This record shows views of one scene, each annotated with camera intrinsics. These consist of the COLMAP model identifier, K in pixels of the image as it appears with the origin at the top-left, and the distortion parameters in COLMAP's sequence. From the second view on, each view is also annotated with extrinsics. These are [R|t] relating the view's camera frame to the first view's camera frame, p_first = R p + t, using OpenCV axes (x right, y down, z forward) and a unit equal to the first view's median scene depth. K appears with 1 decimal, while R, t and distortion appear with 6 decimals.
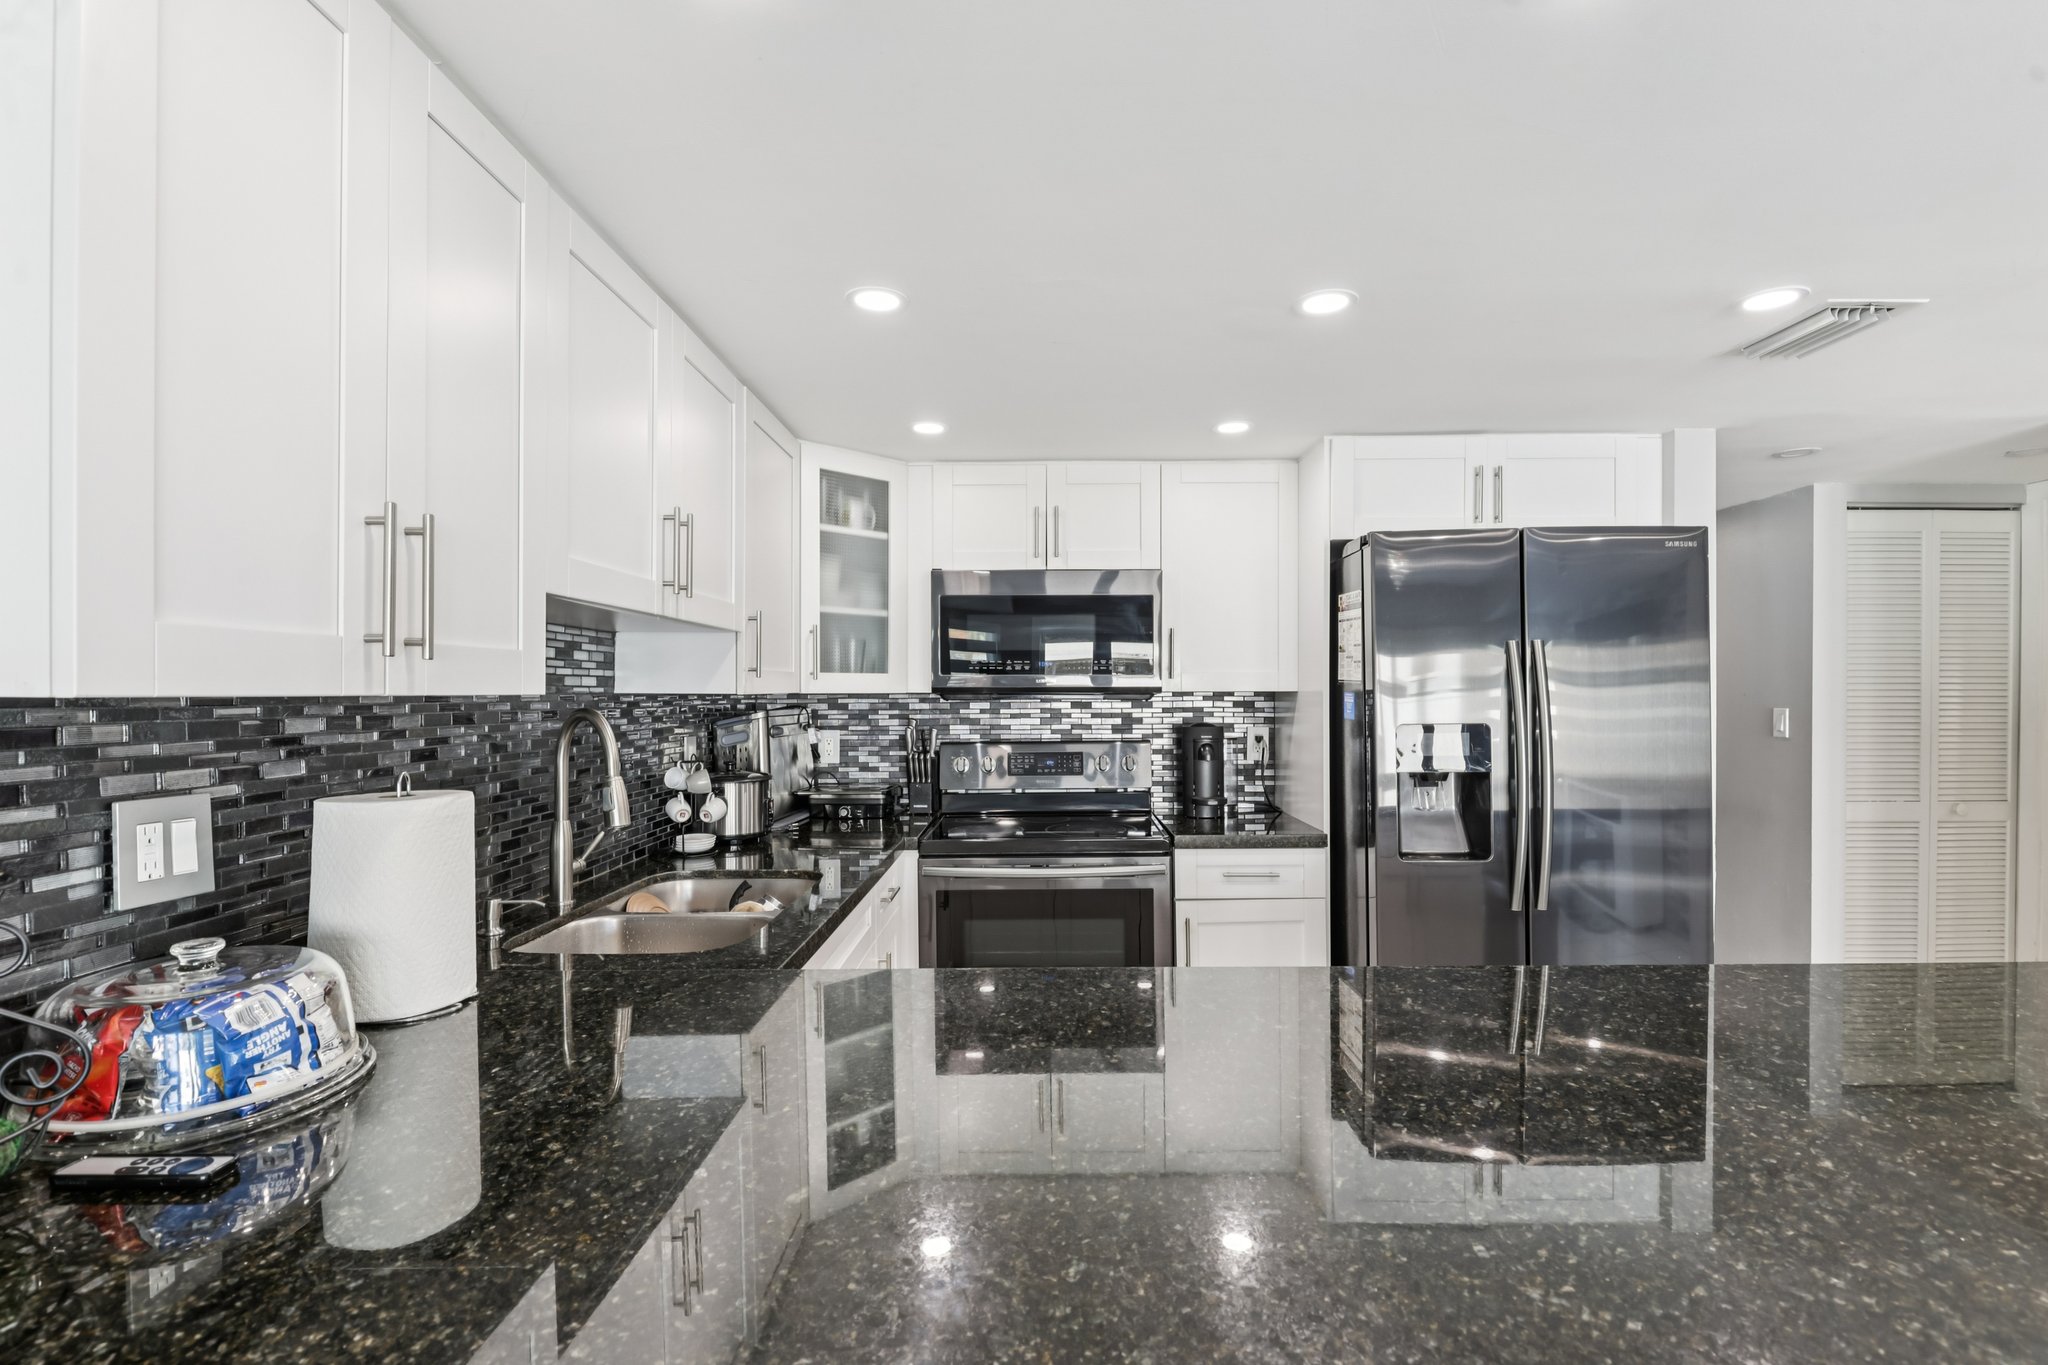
lens RADIAL K [[938.3, 0, 1038.3], [0, 938.3, 711.2], [0, 0, 1]] dist [-0.003072, -0.000750]
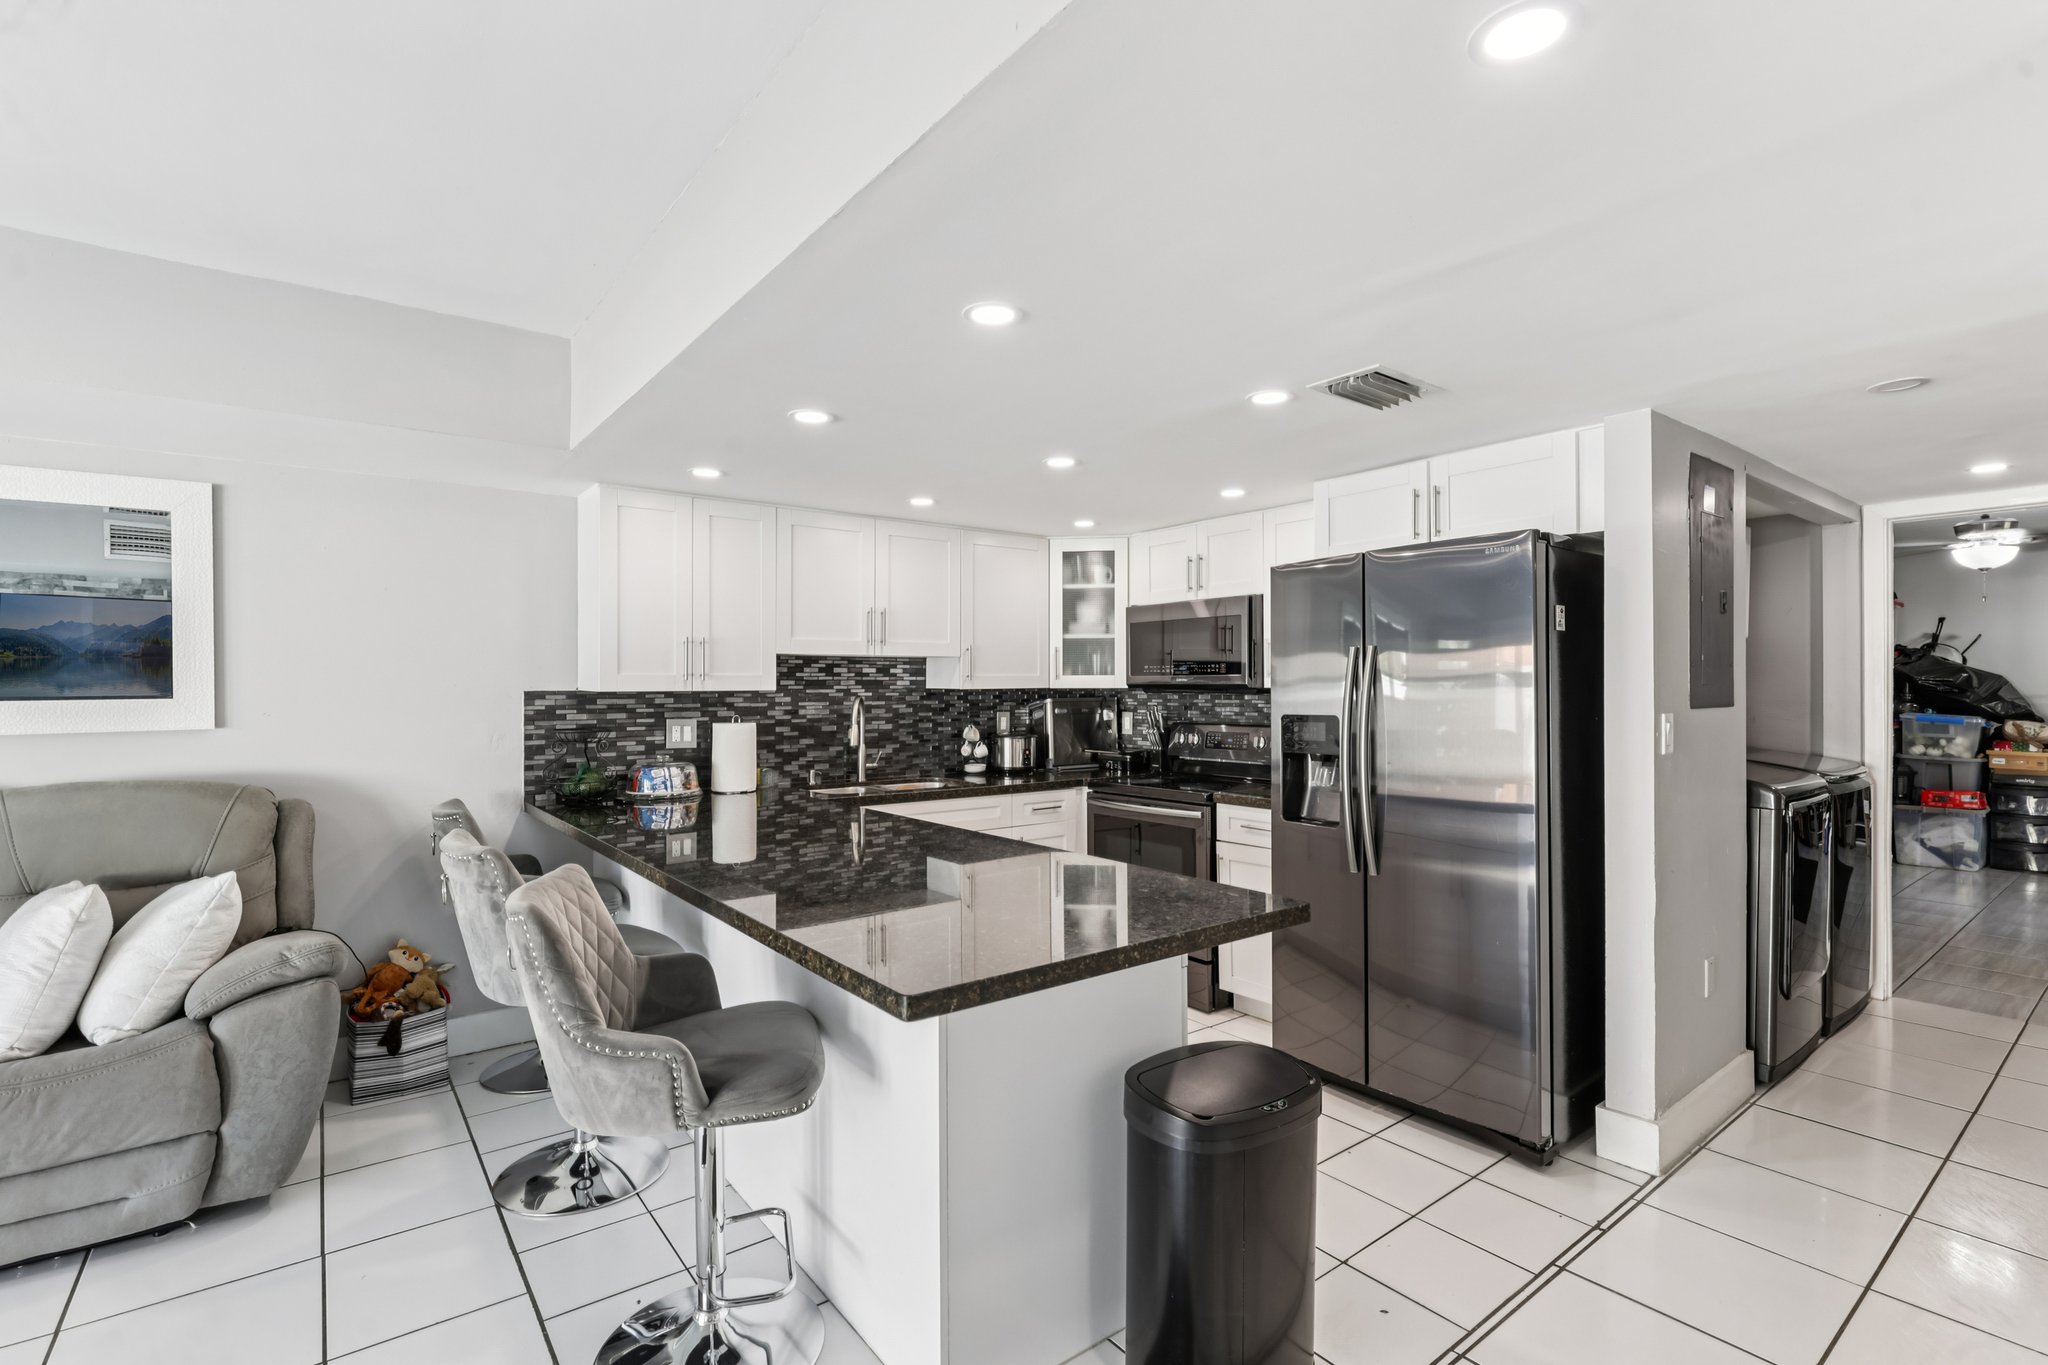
lens RADIAL K [[952.5, 0, 1043.9], [0, 952.5, 684.4], [0, 0, 1]] dist [0.001753, -0.007000]
pose [[0.616261, -0.000308, -0.787542, 1.207208], [-0.013302, 0.999853, -0.010800, -0.007951], [0.787430, 0.017132, 0.616166, -0.061915]]
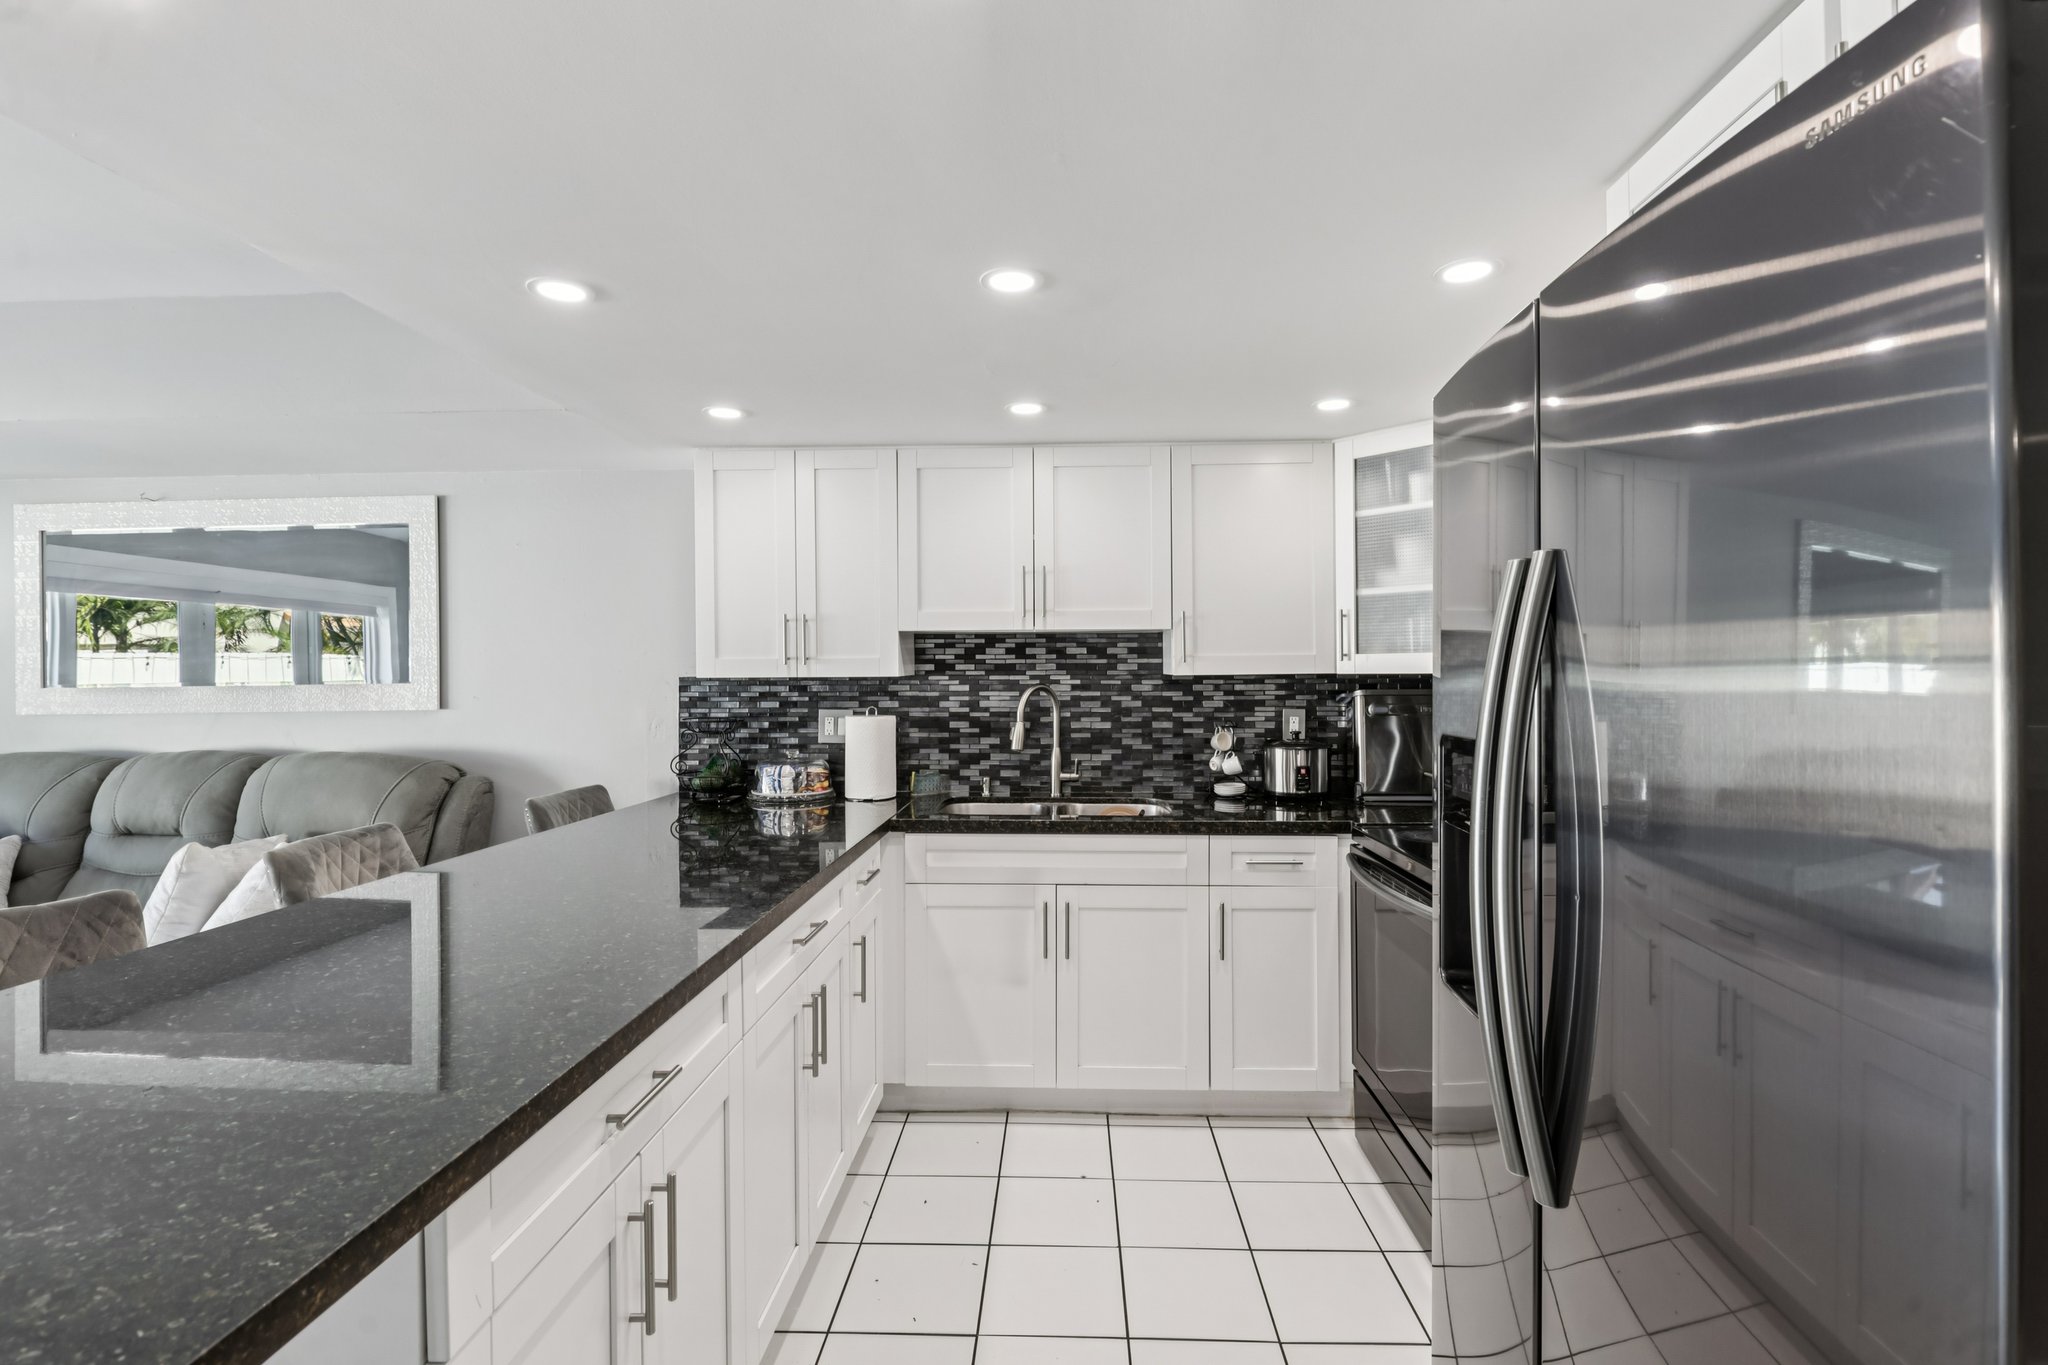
lens RADIAL K [[948.9, 0, 1033.2], [0, 948.9, 682.3], [0, 0, 1]] dist [0.001378, -0.007535]
pose [[-0.039174, 0.011681, -0.999164, 0.949581], [-0.014332, 0.999822, 0.012251, -0.019809], [0.999130, 0.014800, -0.039000, 0.777705]]
